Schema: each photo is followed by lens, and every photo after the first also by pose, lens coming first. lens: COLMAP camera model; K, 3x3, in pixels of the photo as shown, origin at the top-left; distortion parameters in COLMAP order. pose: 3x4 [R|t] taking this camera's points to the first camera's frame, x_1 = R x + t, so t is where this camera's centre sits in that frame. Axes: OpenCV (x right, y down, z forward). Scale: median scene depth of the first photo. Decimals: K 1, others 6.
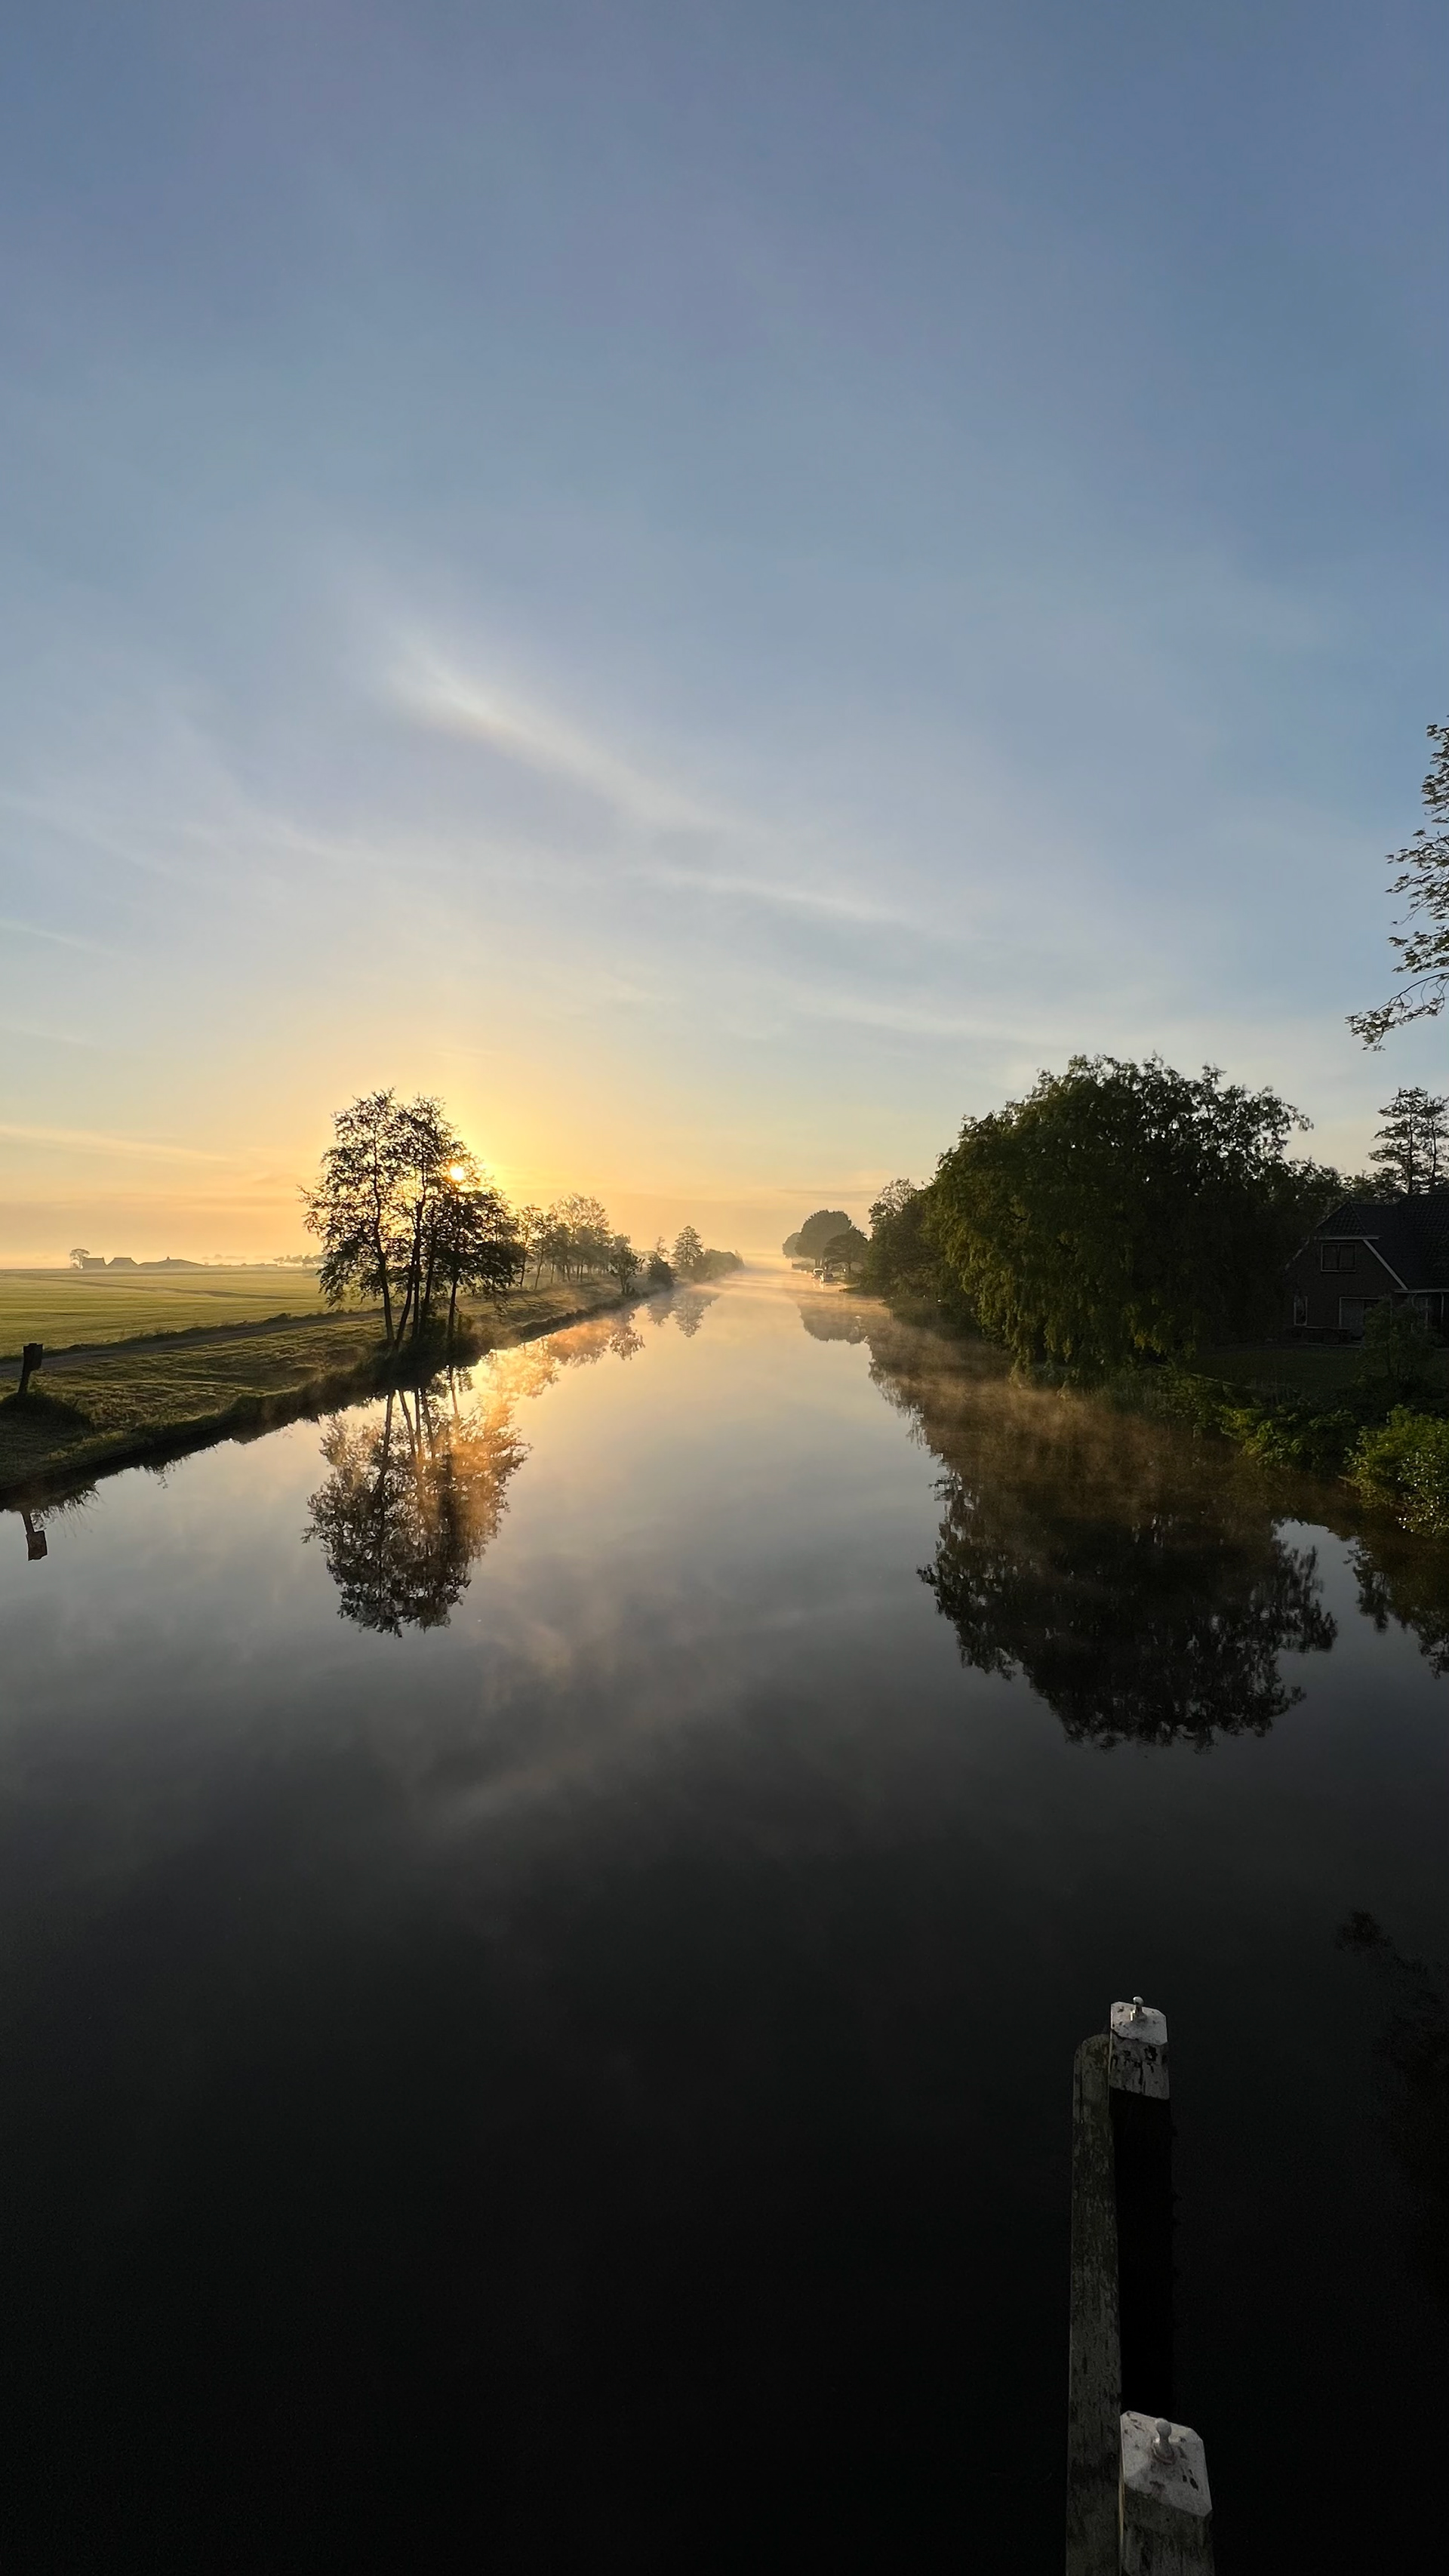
lens RADIAL K [[1025.8, 0, 724.2], [0, 1025.8, 1289.9], [0, 0, 1]] dist [-0.012684, -0.000036]
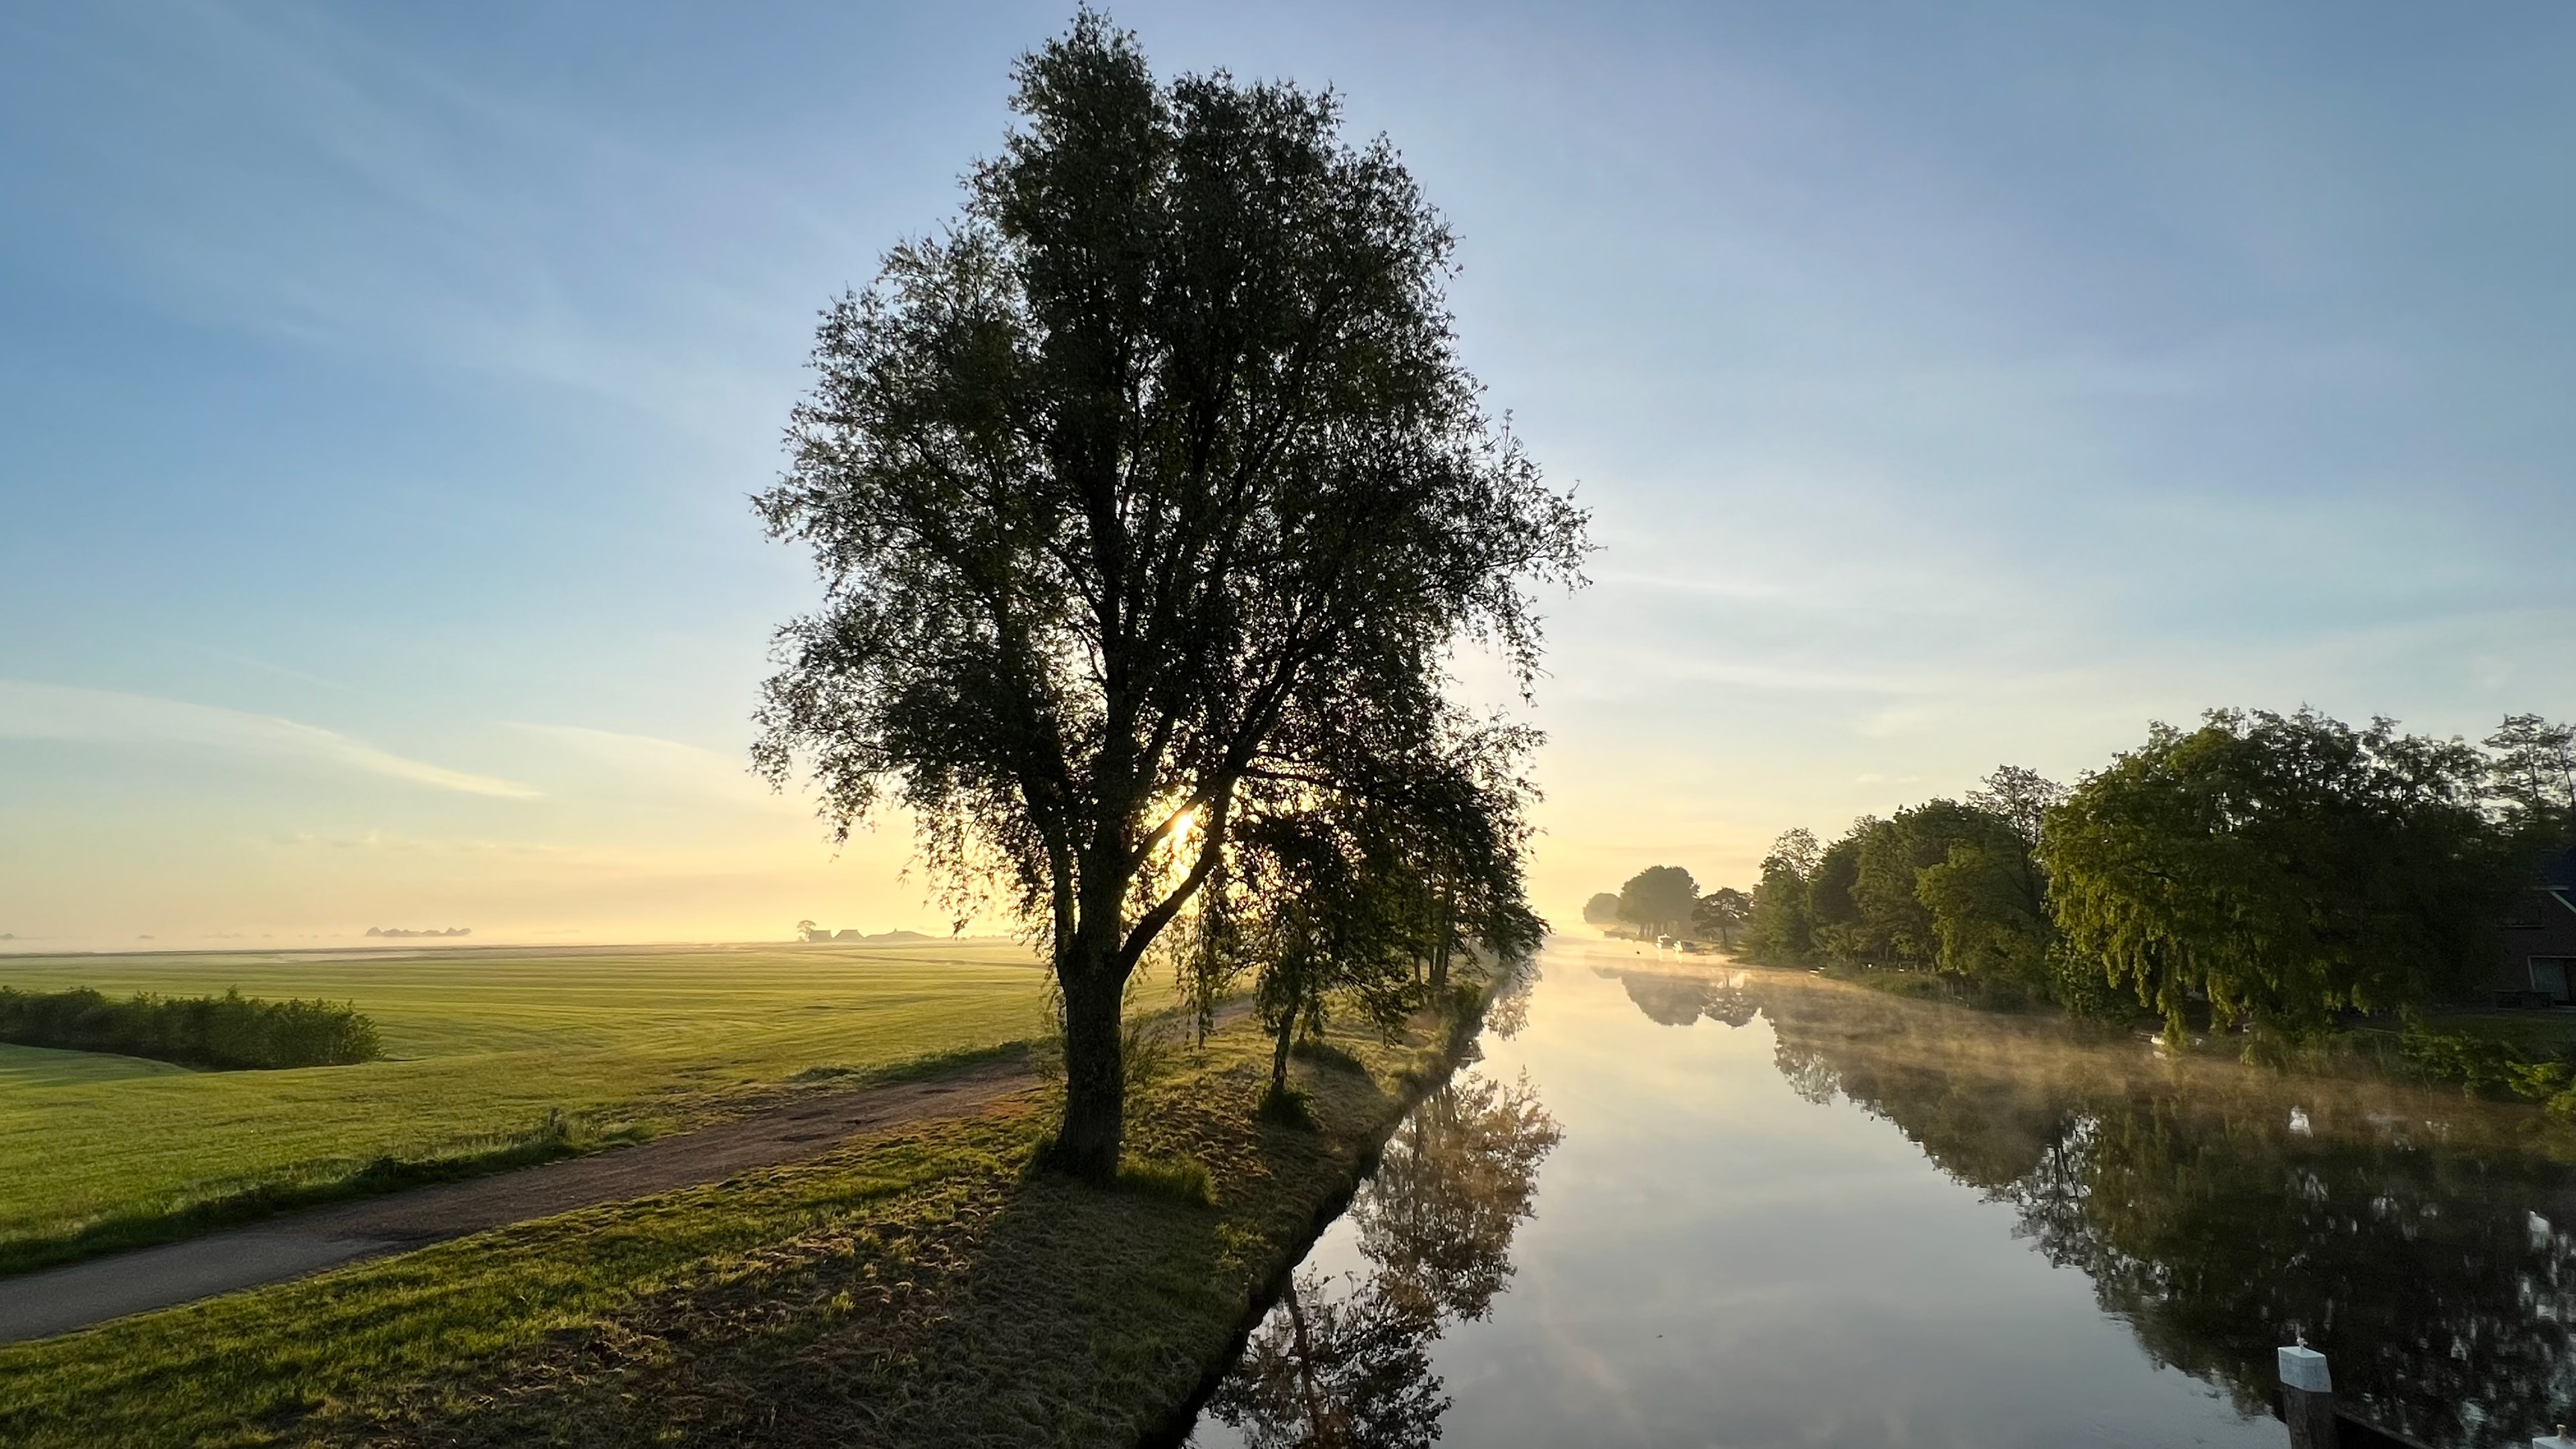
lens RADIAL K [[1225.0, 0, 1274.9], [0, 1225.0, 735.8], [0, 0, 1]] dist [0.000657, -0.000080]
pose [[0.988291, -0.031178, -0.149359, -0.280594], [0.003018, 0.982703, -0.185165, 0.011503], [0.152549, 0.182546, 0.971291, -0.216281]]
